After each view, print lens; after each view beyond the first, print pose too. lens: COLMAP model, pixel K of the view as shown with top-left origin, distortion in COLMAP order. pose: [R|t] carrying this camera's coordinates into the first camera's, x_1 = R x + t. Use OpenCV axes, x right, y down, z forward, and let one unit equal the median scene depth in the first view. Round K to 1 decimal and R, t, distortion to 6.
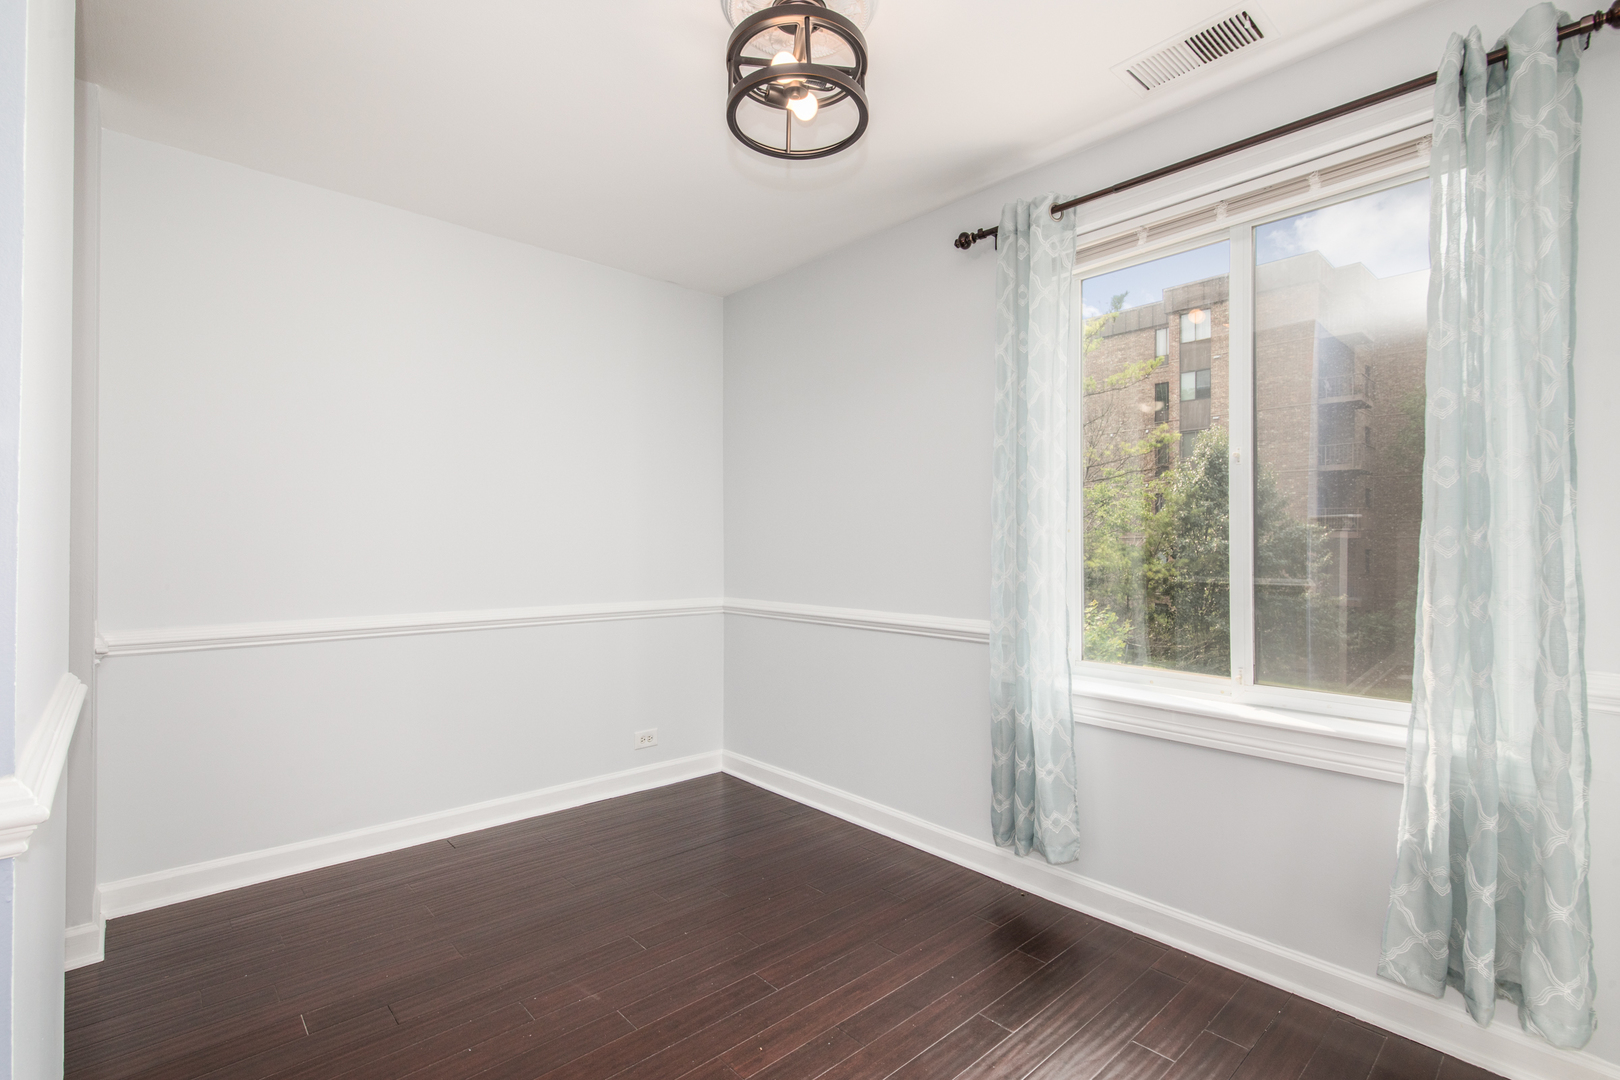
lens RADIAL K [[740.1, 0, 804.5], [0, 740.1, 538.7], [0, 0, 1]] dist [-0.001476, 0.000312]
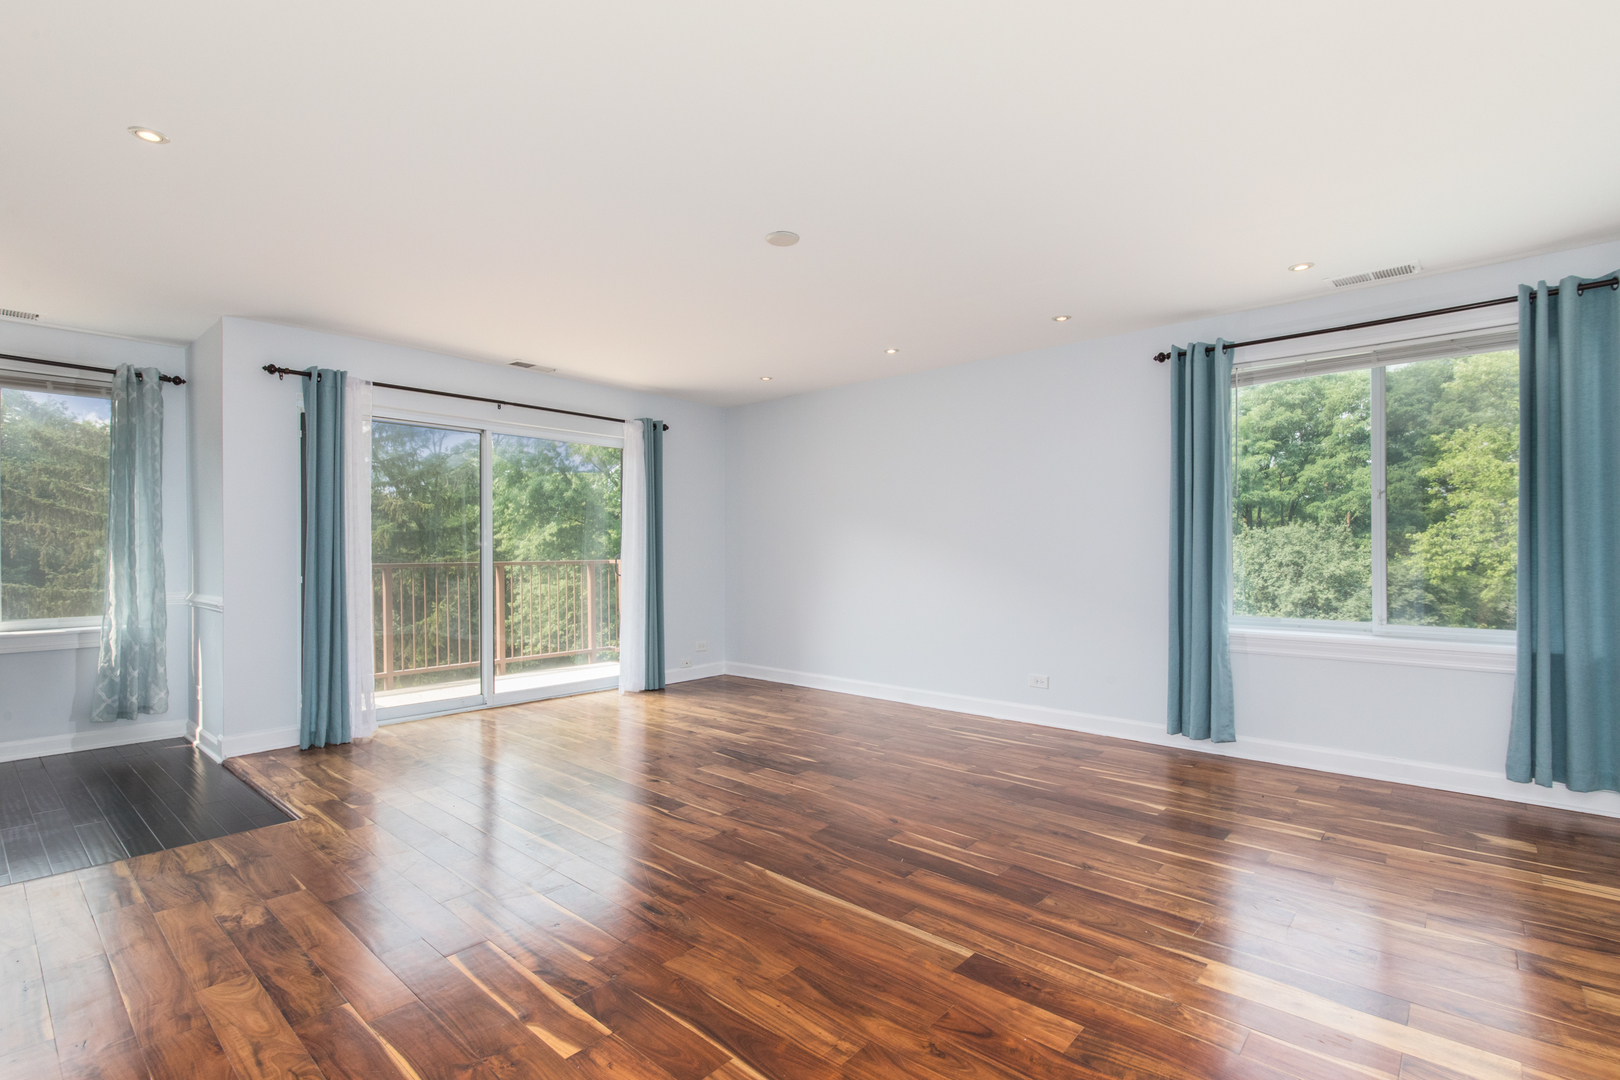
lens RADIAL K [[740.1, 0, 826.1], [0, 740.1, 541.2], [0, 0, 1]] dist [-0.001476, 0.000312]
pose [[-0.126032, 0.011057, 0.991965, -1.459367], [-0.002445, 0.999931, -0.011457, -0.000905], [-0.992023, -0.003869, -0.125996, -0.831382]]
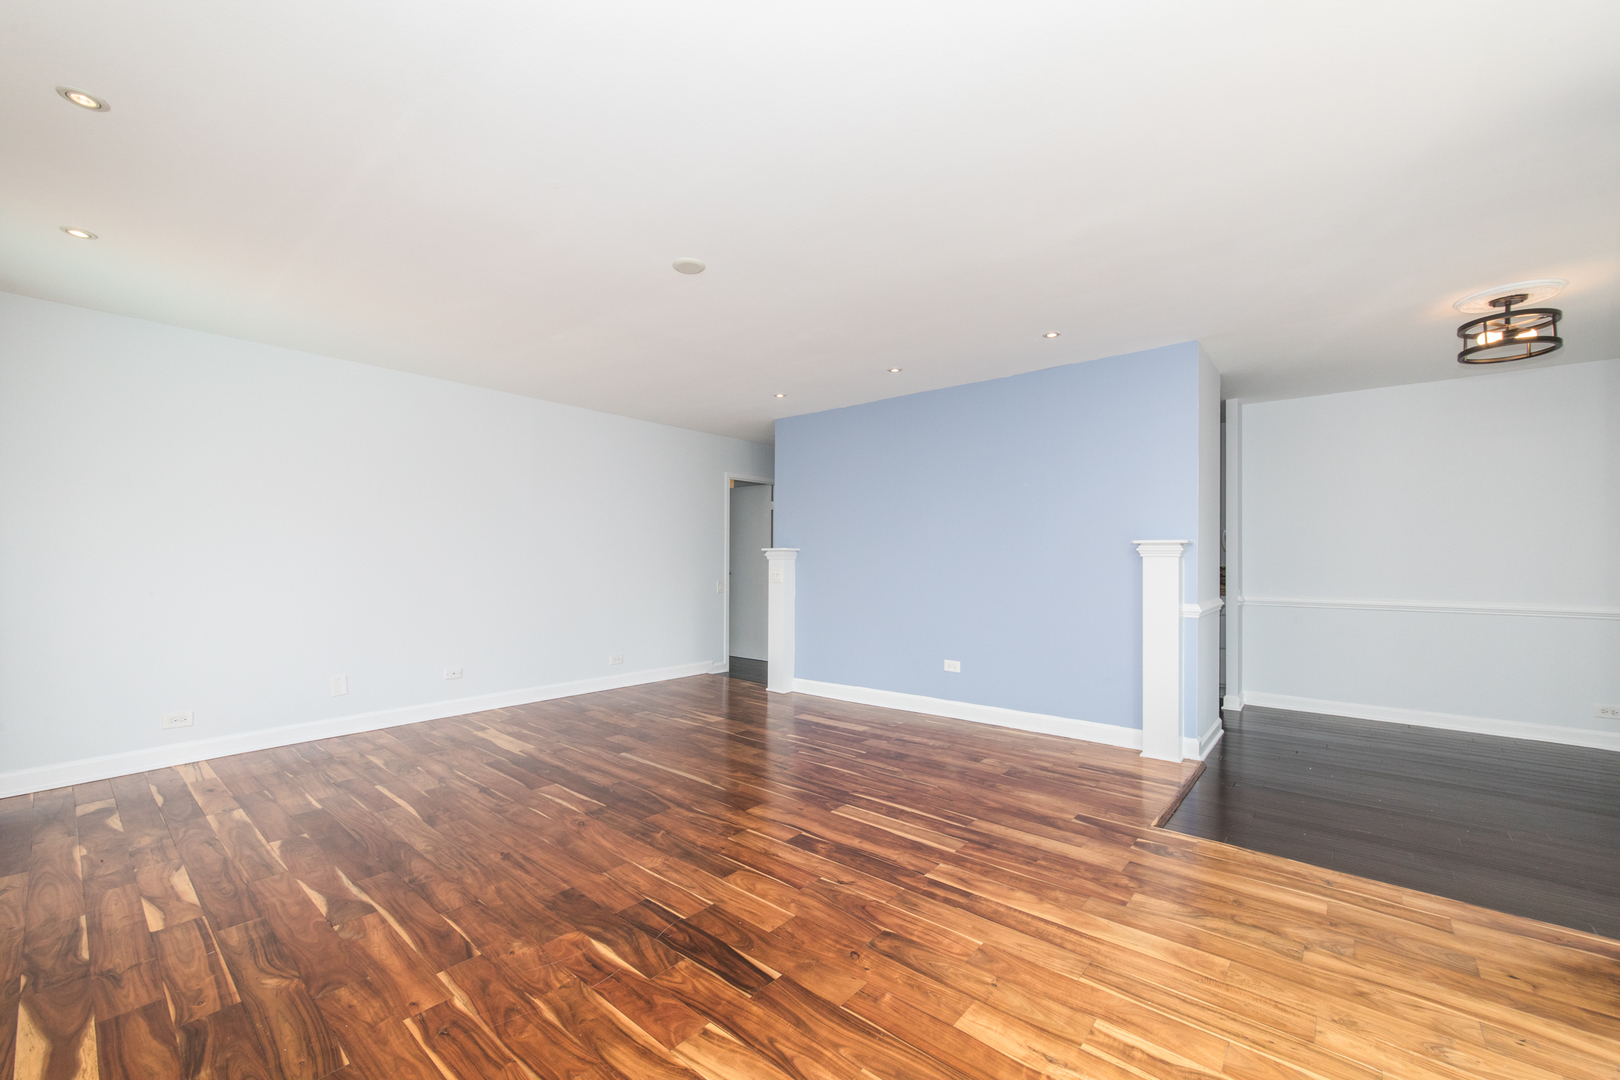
lens RADIAL K [[680.9, 0, 803.0], [0, 680.9, 553.7], [0, 0, 1]] dist [-0.001564, -0.000494]
pose [[0.106835, -0.002033, -0.994275, 1.139549], [0.005513, 0.999984, -0.001452, -0.014684], [0.994261, -0.005326, 0.106845, -0.843435]]
